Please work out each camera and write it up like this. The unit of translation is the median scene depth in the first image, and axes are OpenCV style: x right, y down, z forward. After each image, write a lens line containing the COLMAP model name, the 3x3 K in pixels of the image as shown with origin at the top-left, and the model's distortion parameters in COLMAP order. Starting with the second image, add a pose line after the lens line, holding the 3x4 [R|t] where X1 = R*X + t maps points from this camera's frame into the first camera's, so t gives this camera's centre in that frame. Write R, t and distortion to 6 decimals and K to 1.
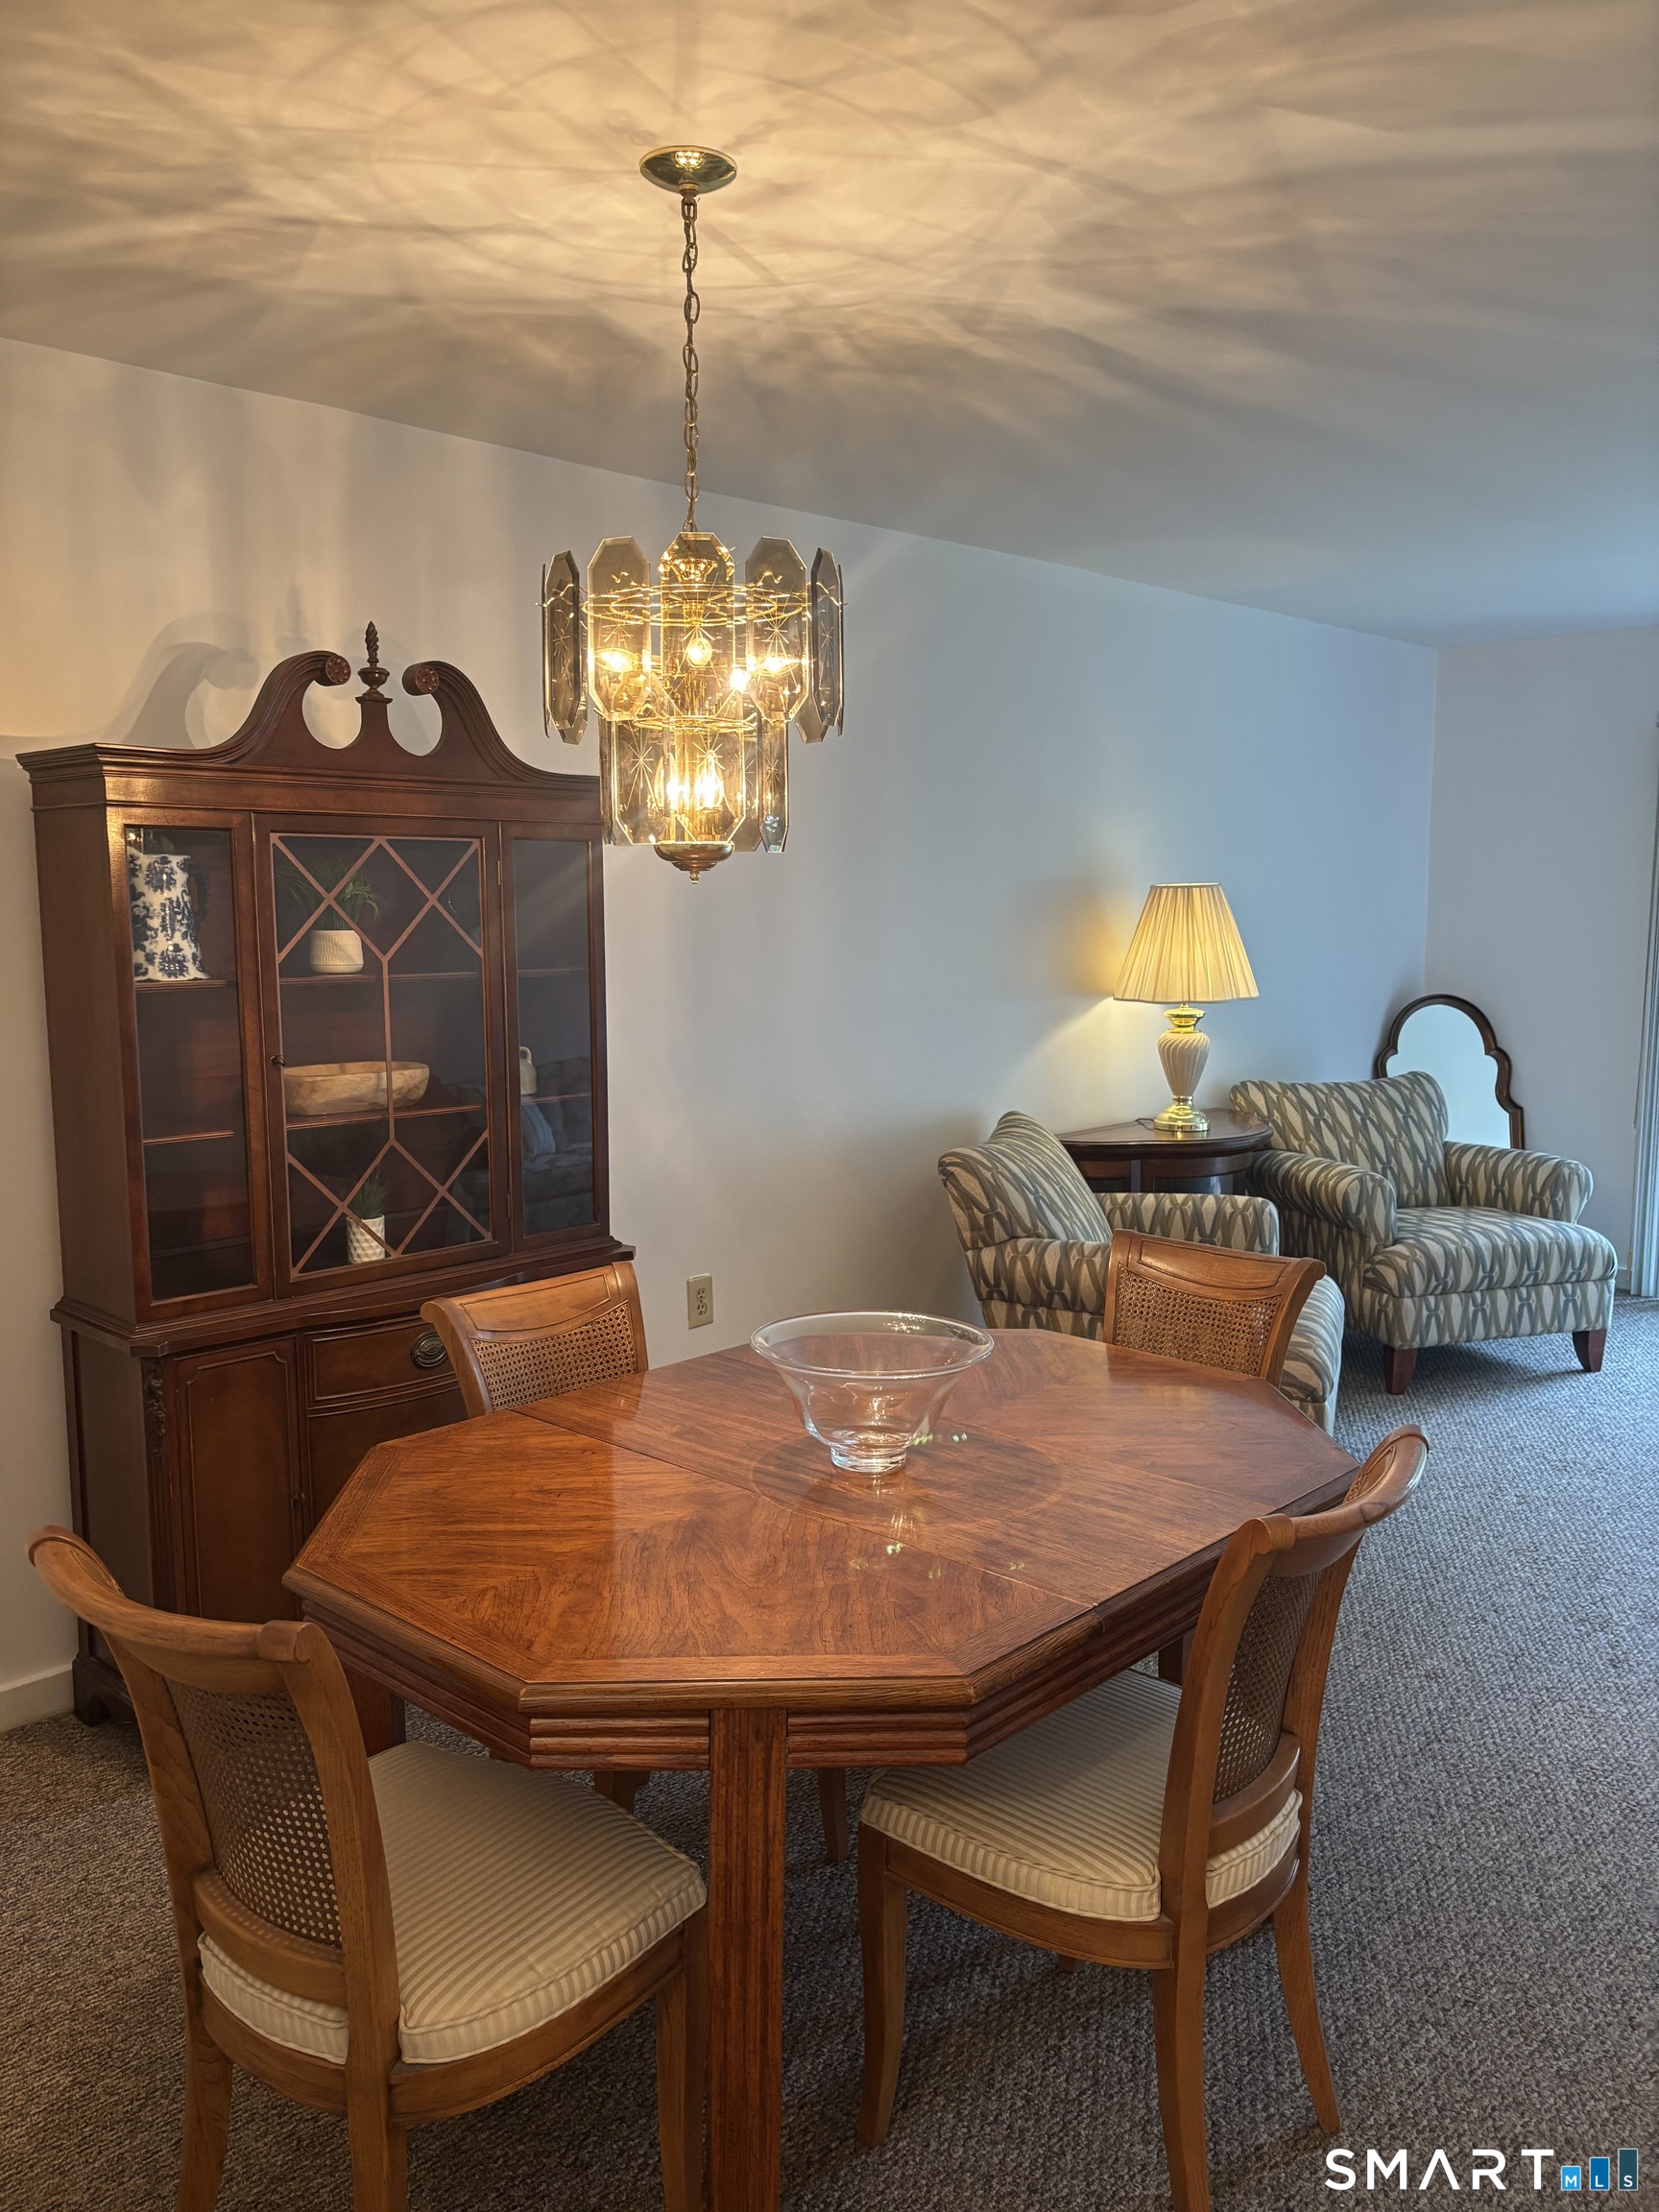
lens RADIAL K [[1683.3, 0, 826.6], [0, 1683.3, 1077.9], [0, 0, 1]] dist [0.050782, -0.057423]
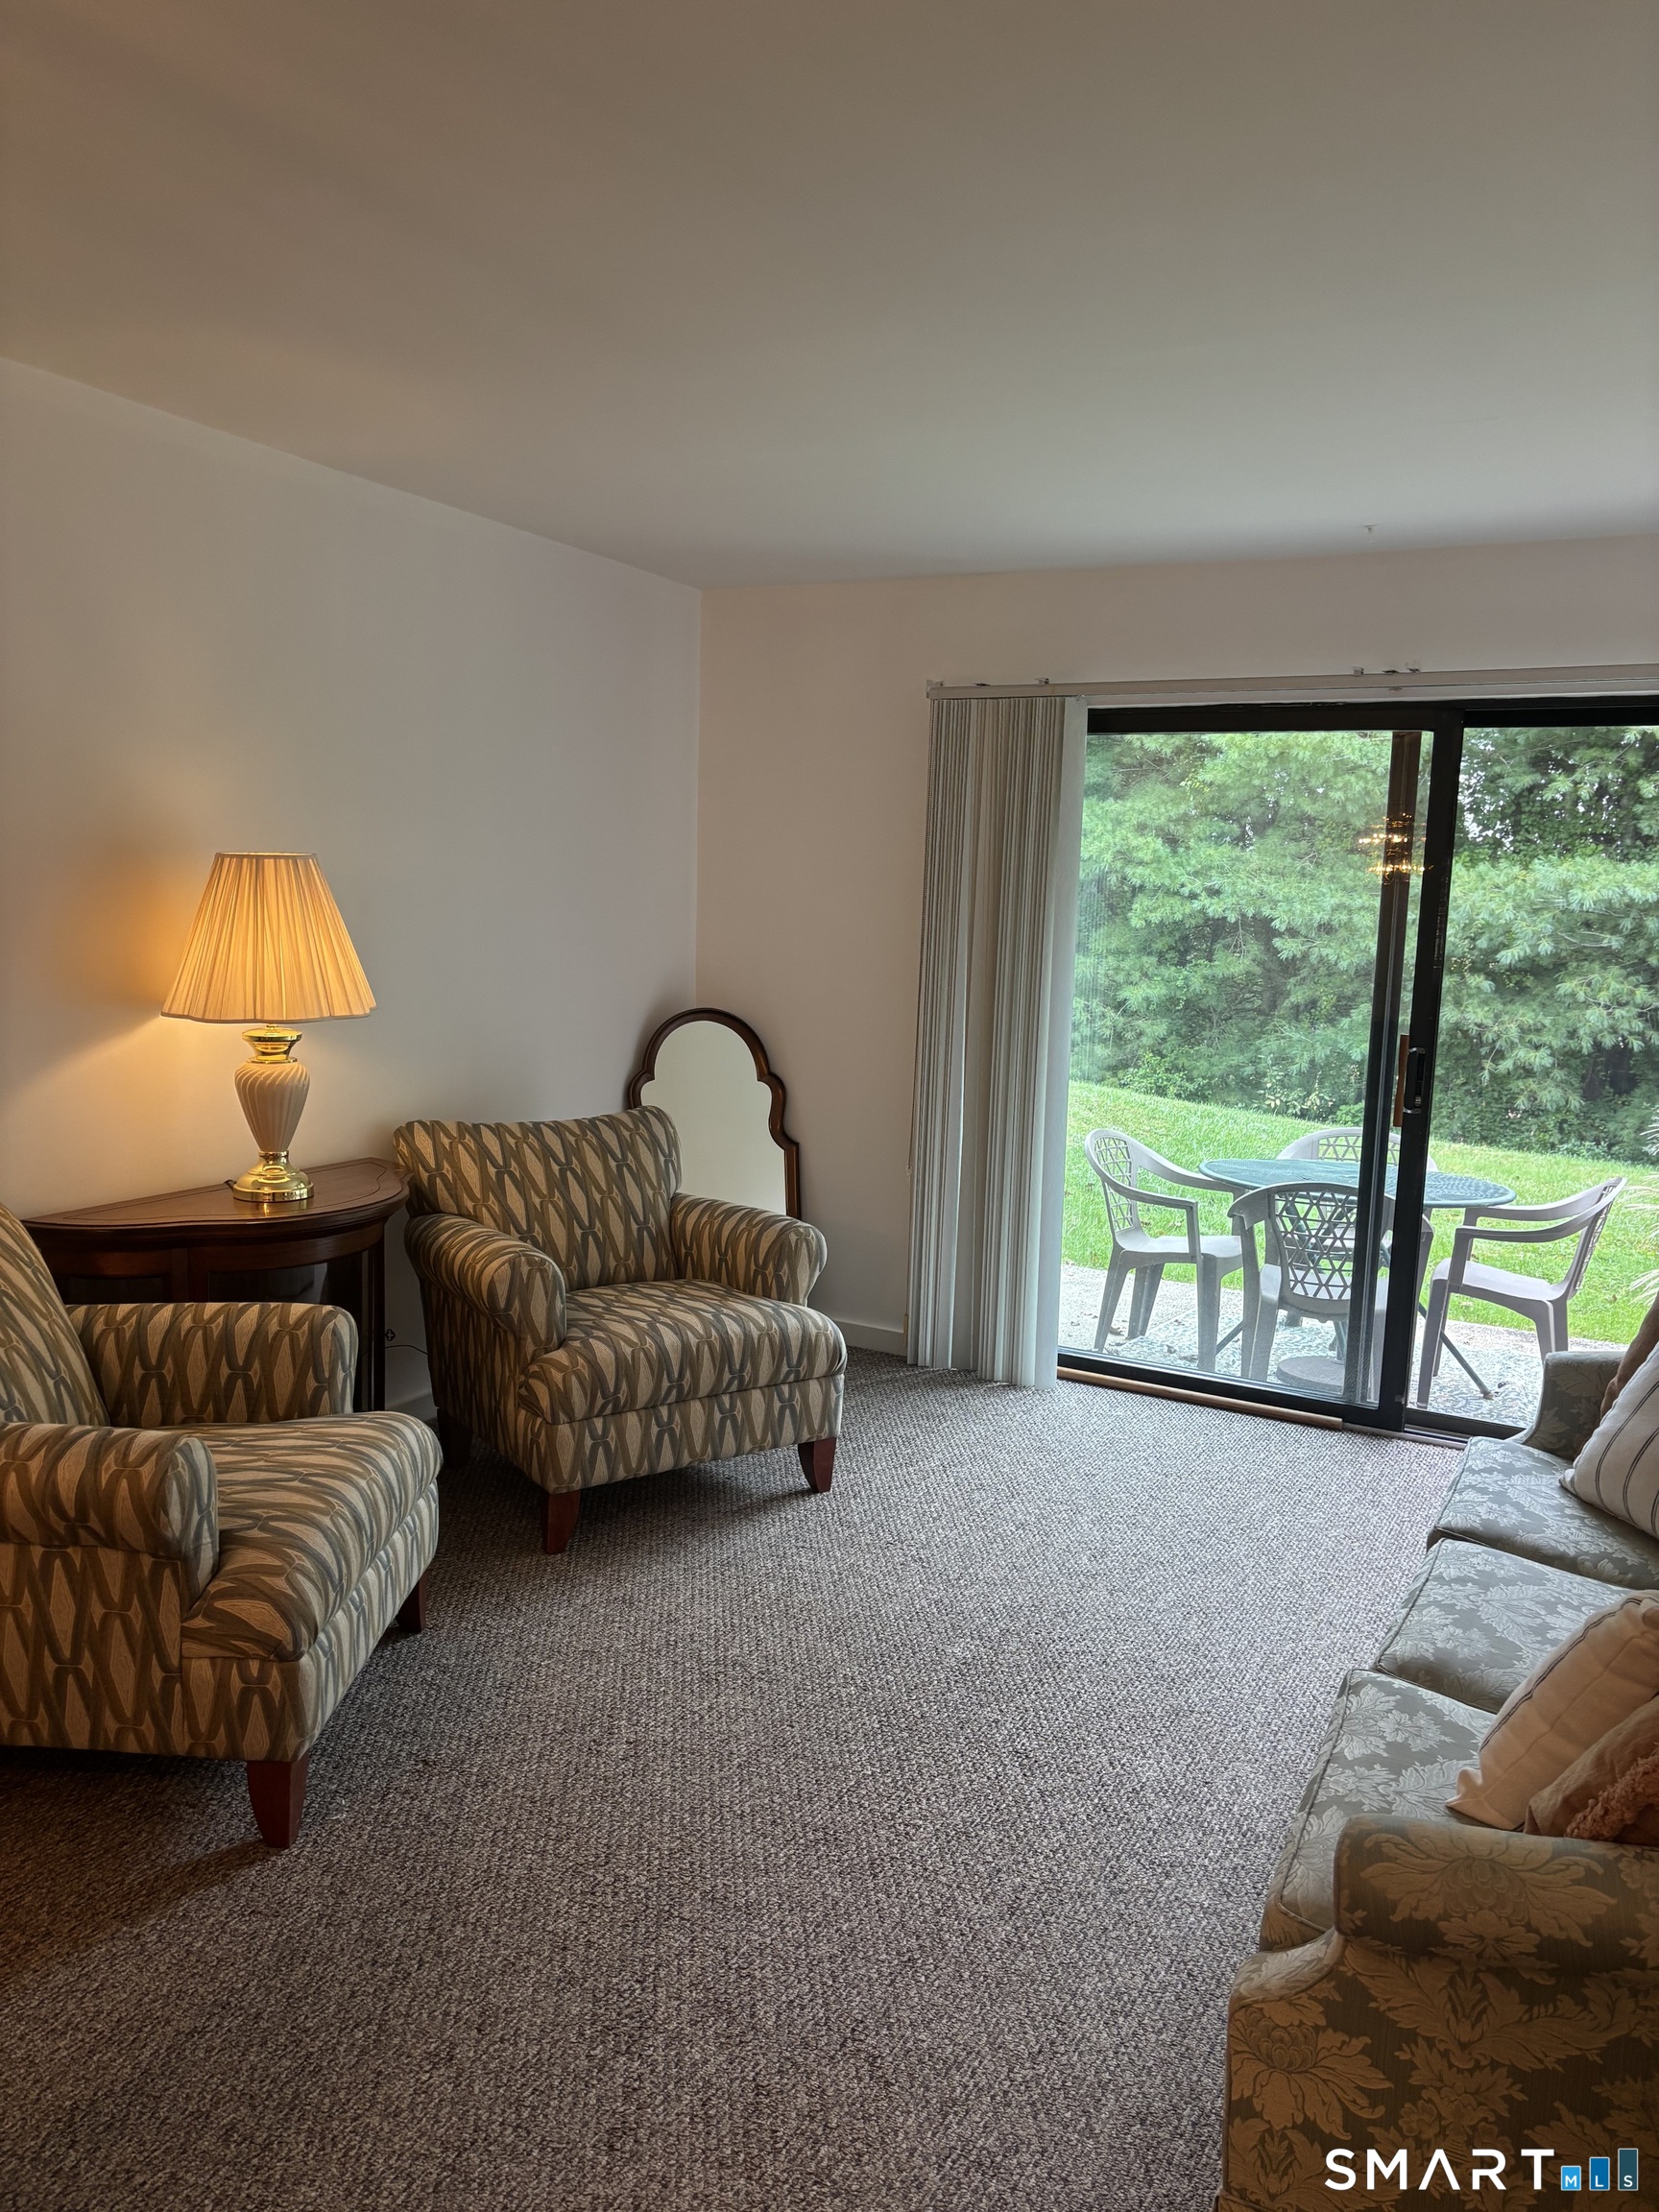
lens RADIAL K [[1683.3, 0, 791.7], [0, 1683.3, 1085.9], [0, 0, 1]] dist [0.050782, -0.057423]
pose [[0.960116, -0.001899, 0.279595, 0.223579], [-0.000360, 0.999968, 0.008031, -0.022797], [-0.279601, -0.007811, 0.960085, 0.254729]]
